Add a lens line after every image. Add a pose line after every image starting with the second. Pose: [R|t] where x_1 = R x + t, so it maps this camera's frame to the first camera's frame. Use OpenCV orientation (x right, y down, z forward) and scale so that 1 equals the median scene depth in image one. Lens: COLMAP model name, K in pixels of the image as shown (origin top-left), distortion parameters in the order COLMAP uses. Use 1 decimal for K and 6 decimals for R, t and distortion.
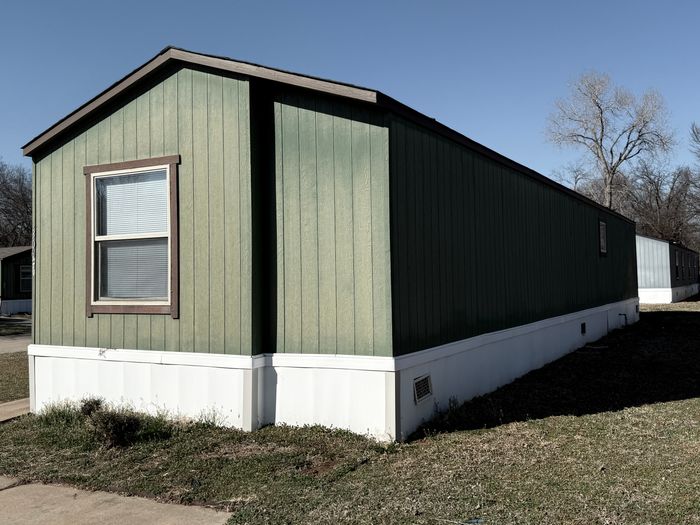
lens RADIAL K [[687.3, 0, 350.3], [0, 687.3, 264.6], [0, 0, 1]] dist [0.014682, 0.000000]
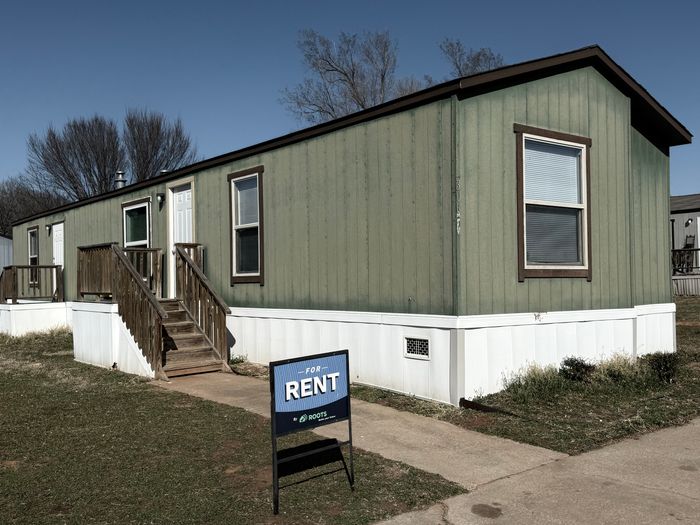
lens RADIAL K [[687.3, 0, 350.4], [0, 687.3, 262.1], [0, 0, 1]] dist [0.014682, 0.000000]
pose [[0.410484, 0.025847, 0.911501, -1.399064], [-0.033950, 0.999338, -0.013048, 0.071861], [-0.911236, -0.025590, 0.411090, 0.849617]]
